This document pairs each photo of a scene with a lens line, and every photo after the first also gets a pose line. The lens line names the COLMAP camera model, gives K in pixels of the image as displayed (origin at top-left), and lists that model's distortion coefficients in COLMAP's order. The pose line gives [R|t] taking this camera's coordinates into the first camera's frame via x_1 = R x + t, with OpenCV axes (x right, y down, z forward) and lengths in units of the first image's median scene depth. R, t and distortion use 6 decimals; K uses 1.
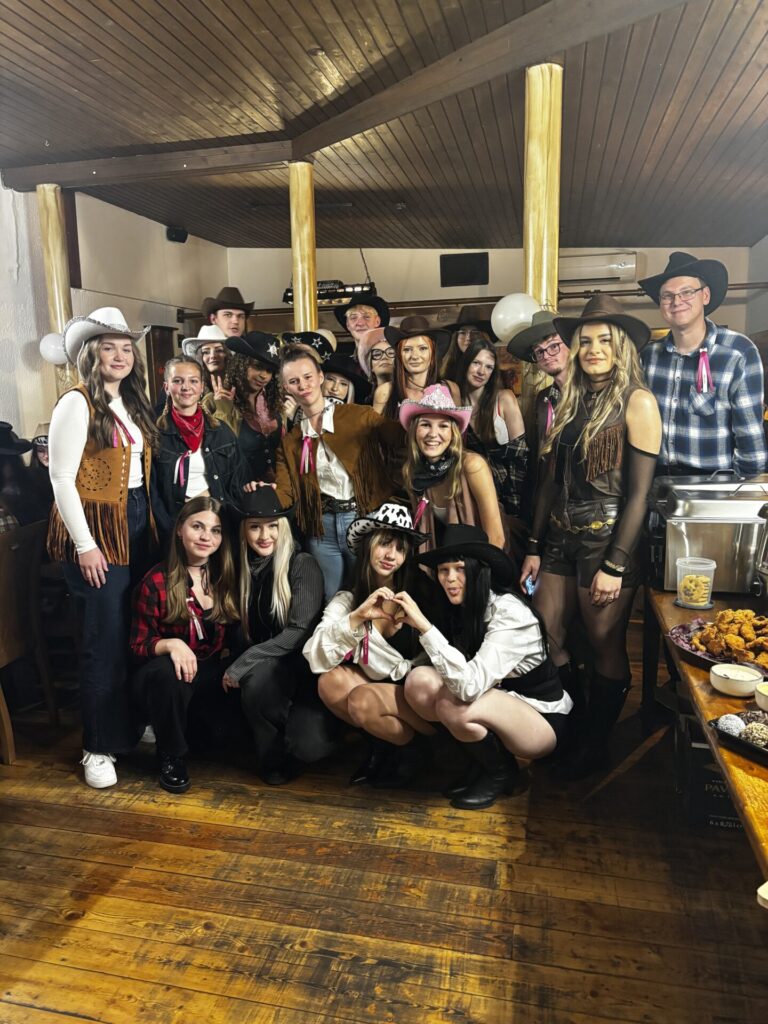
lens RADIAL K [[776.4, 0, 375.9], [0, 776.4, 515.7], [0, 0, 1]] dist [0.048198, -0.054752]
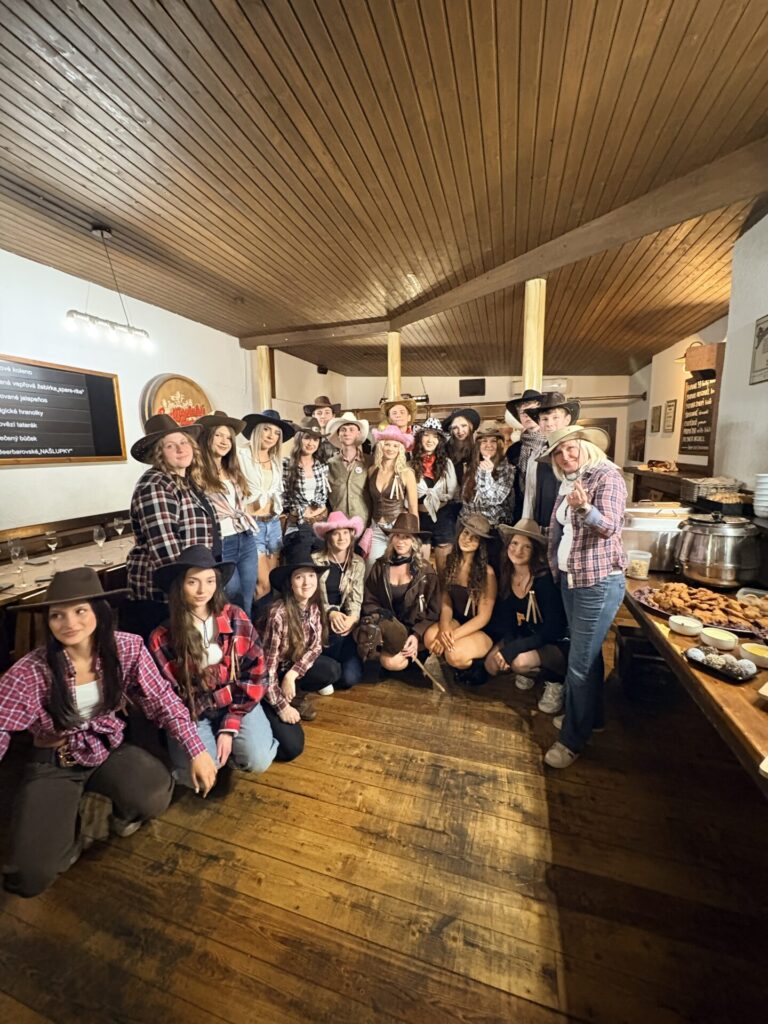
lens RADIAL K [[409.2, 0, 384.4], [0, 409.2, 509.5], [0, 0, 1]] dist [-0.002091, 0.000070]
pose [[0.998032, 0.013829, -0.061155, -0.115184], [-0.014675, 0.999802, -0.013416, -0.019736], [0.060957, 0.014287, 0.998038, 0.032796]]
